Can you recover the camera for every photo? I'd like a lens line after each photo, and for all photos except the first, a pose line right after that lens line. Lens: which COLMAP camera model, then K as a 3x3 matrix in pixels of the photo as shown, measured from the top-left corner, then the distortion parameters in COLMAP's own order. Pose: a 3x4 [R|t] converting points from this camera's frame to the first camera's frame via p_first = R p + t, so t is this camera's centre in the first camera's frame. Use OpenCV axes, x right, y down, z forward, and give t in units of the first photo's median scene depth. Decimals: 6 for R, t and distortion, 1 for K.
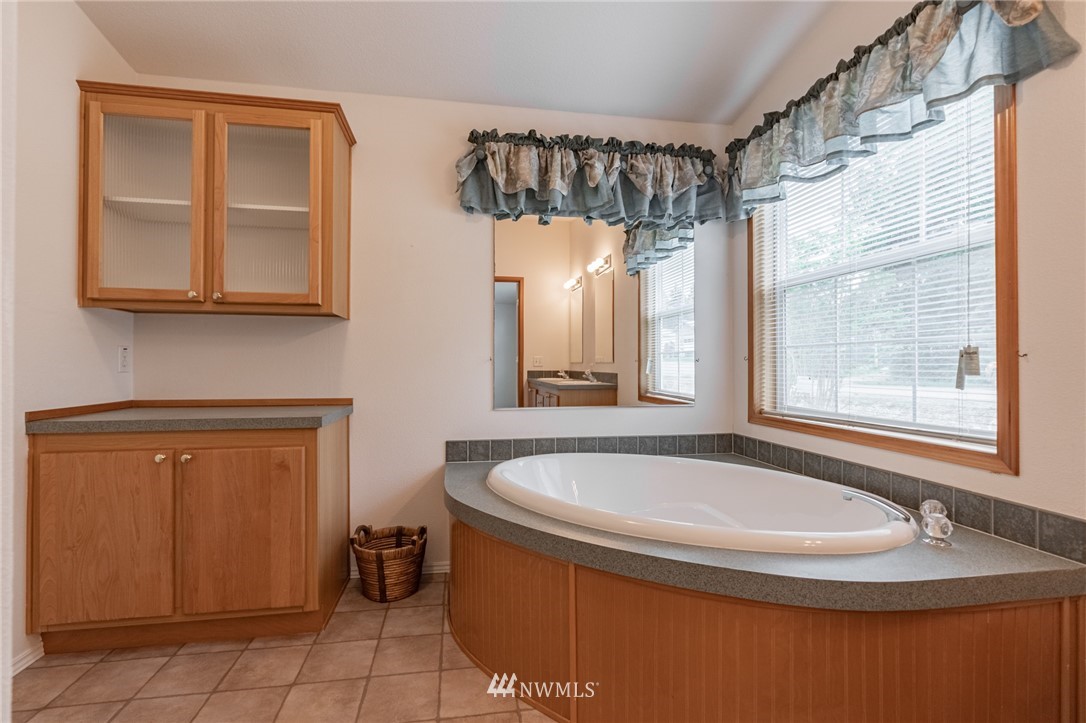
lens RADIAL K [[493.7, 0, 539.5], [0, 493.7, 363.3], [0, 0, 1]] dist [-0.003043, 0.000873]
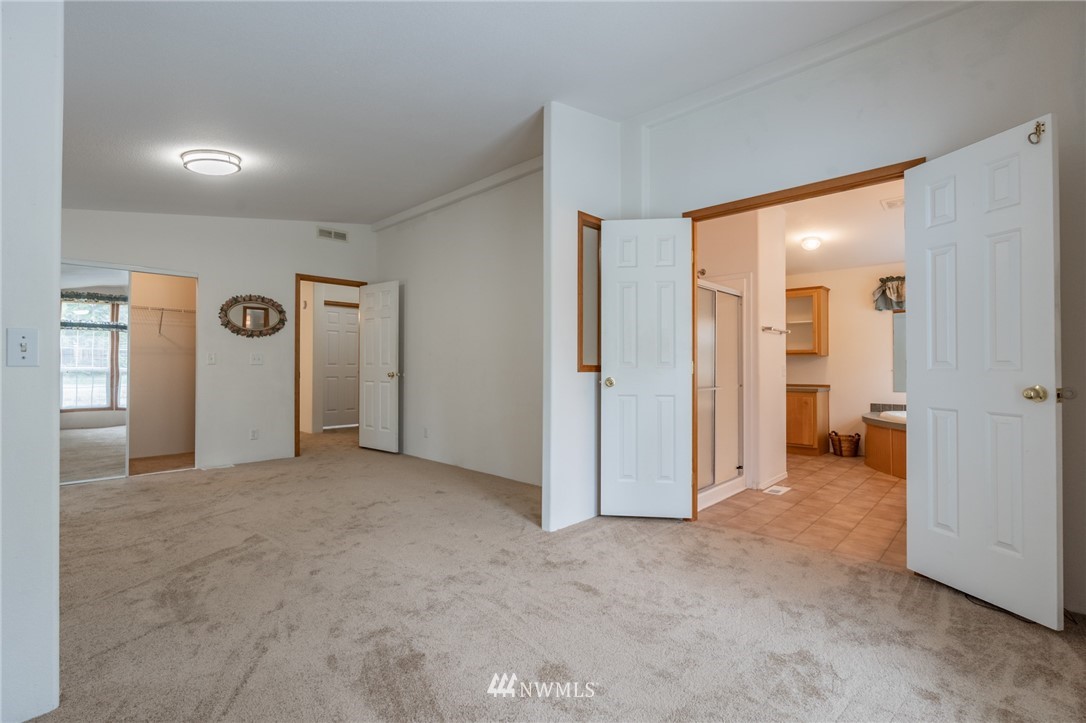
lens RADIAL K [[491.6, 0, 541.1], [0, 491.6, 359.7], [0, 0, 1]] dist [-0.000646, 0.000595]
pose [[0.599932, -0.013208, -0.799942, 0.801904], [0.004082, 0.999901, -0.013449, -0.036246], [0.800040, 0.004803, 0.599927, -1.822969]]
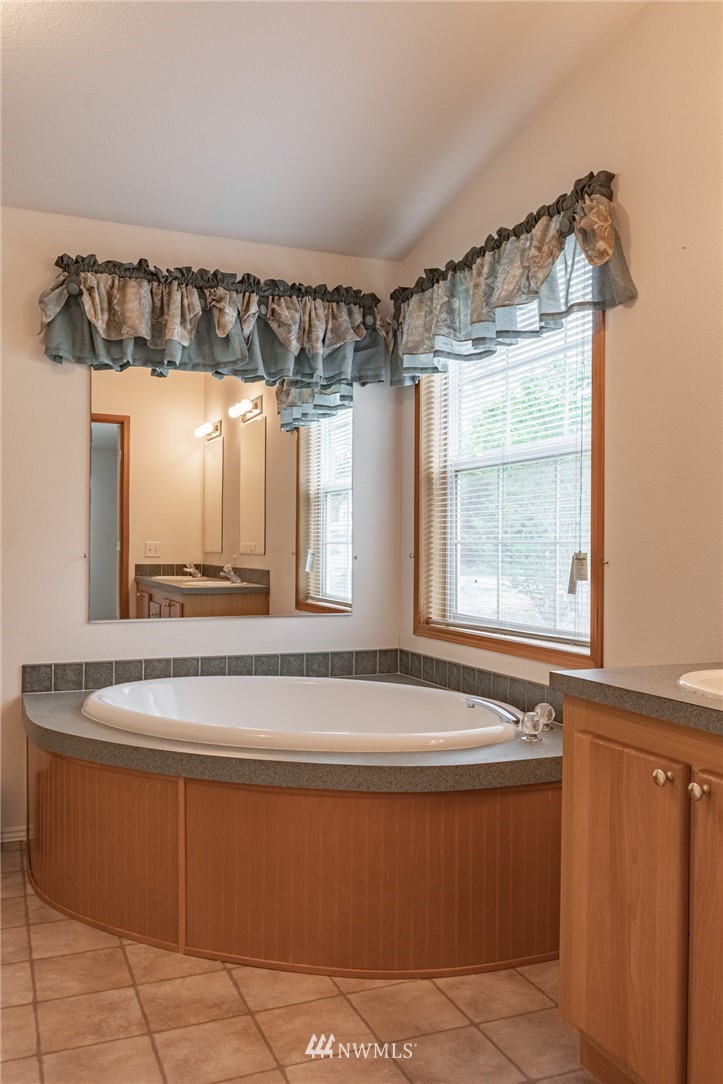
lens RADIAL K [[887.7, 0, 358.4], [0, 887.7, 546.7], [0, 0, 1]] dist [0.009789, -0.005915]
pose [[0.975491, 0.006100, 0.219953, 0.010495], [-0.006742, 0.999975, 0.002169, -0.028895], [-0.219934, -0.003599, 0.975508, -0.430575]]
